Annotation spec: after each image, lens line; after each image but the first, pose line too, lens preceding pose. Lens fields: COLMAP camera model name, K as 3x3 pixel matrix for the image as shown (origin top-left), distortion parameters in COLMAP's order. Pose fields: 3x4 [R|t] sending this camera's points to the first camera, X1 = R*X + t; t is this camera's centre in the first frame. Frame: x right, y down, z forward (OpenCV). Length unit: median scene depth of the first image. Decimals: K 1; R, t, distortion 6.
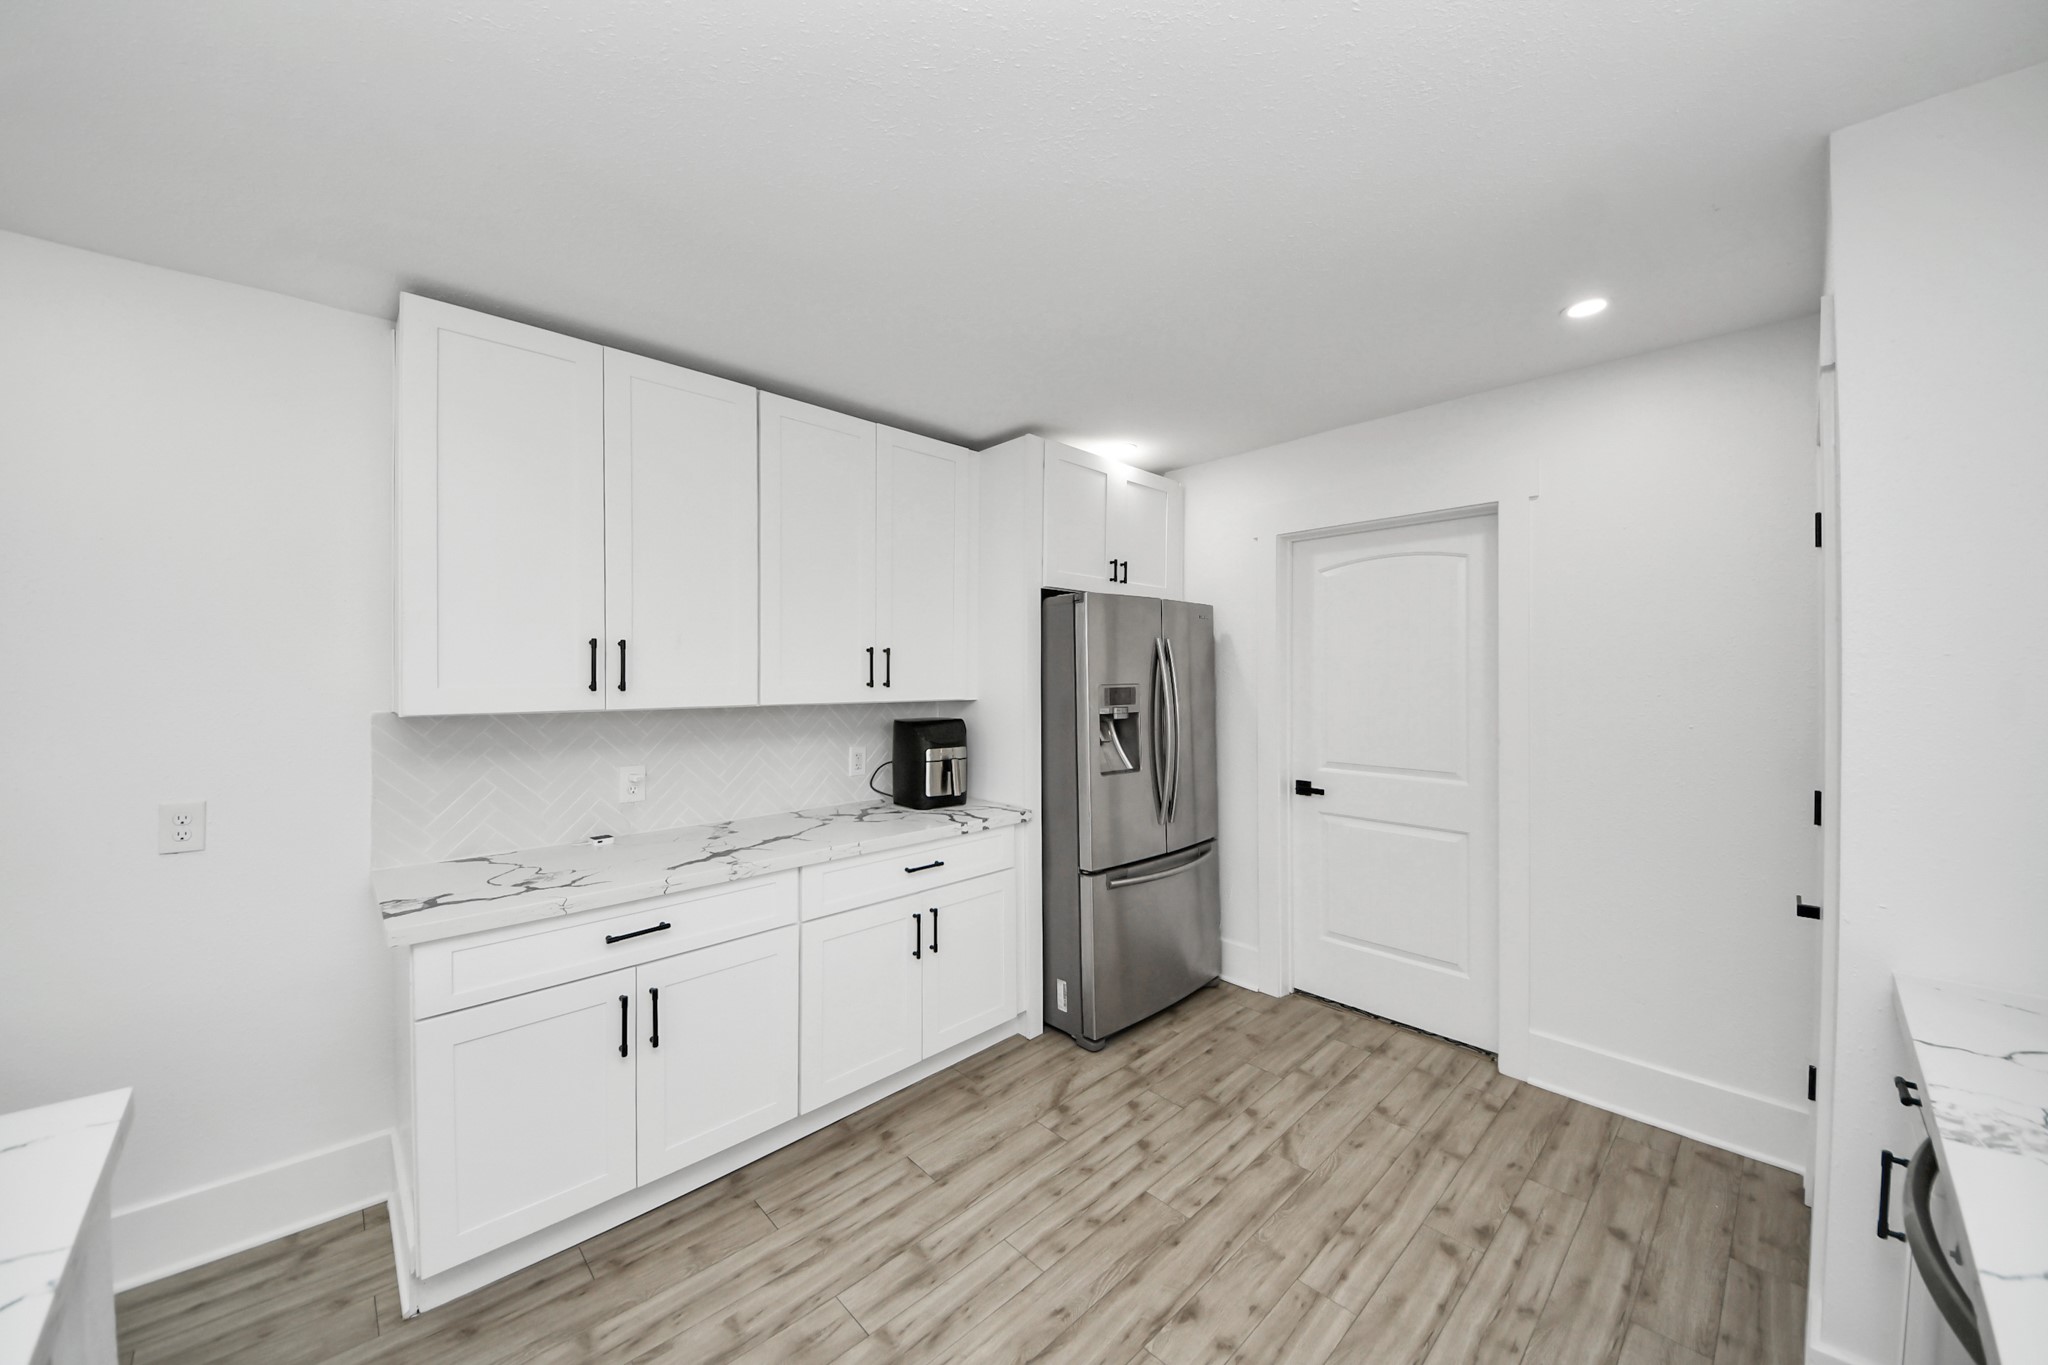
lens RADIAL K [[751.5, 0, 1009.3], [0, 751.5, 669.9], [0, 0, 1]] dist [-0.002768, -0.000407]
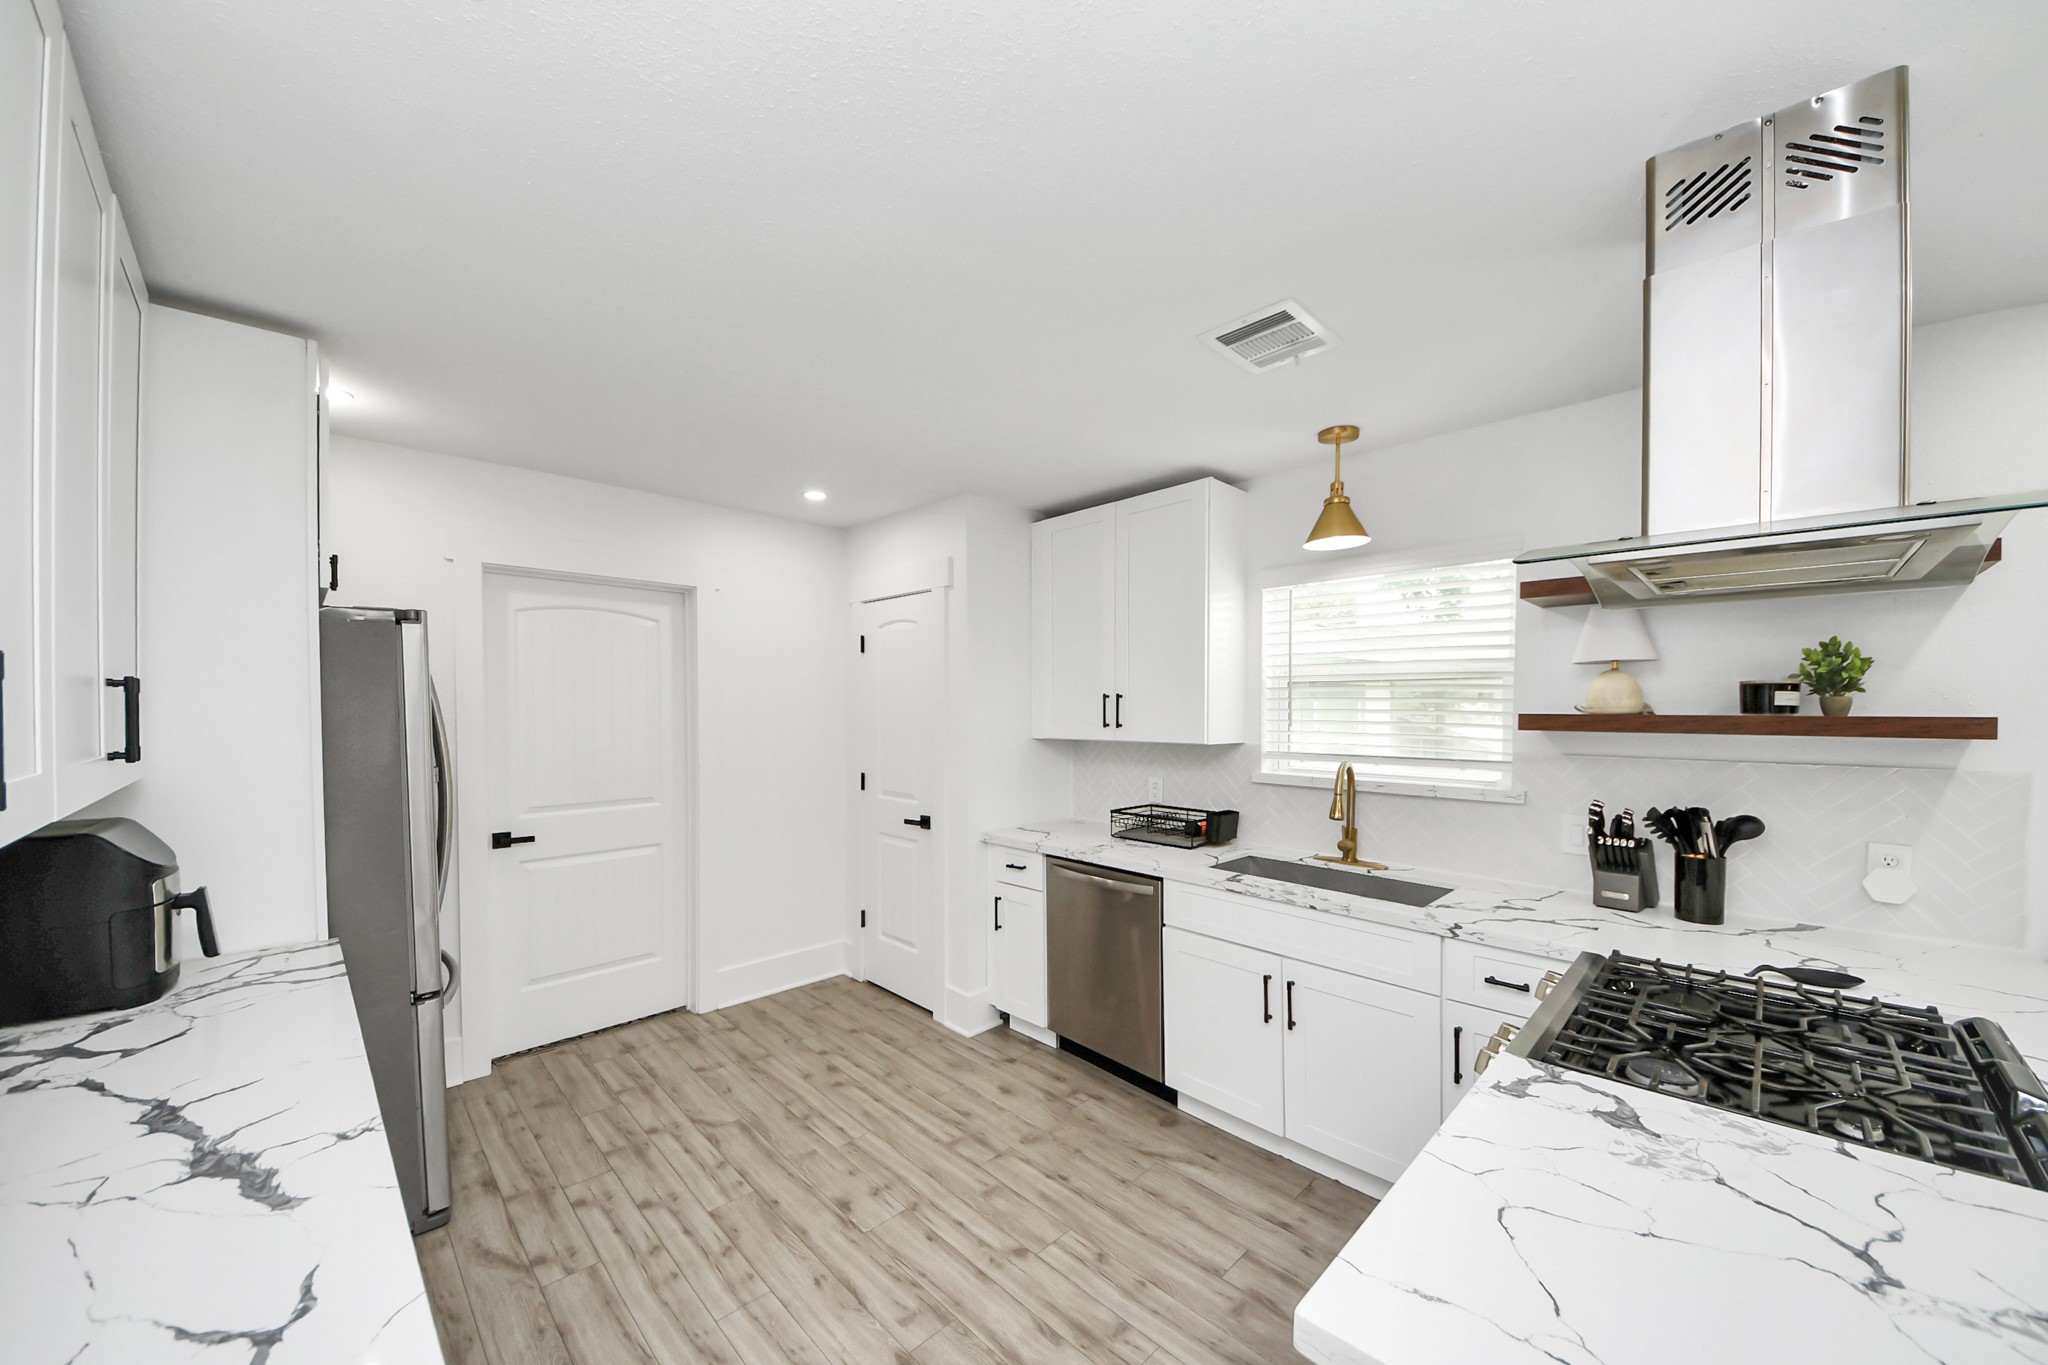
lens RADIAL K [[751.5, 0, 1013.8], [0, 751.5, 699.6], [0, 0, 1]] dist [-0.002768, -0.000407]
pose [[-0.012540, 0.003392, 0.999916, -0.811749], [0.009371, 0.999951, -0.003275, -0.015203], [-0.999877, 0.009330, -0.012571, 0.533913]]
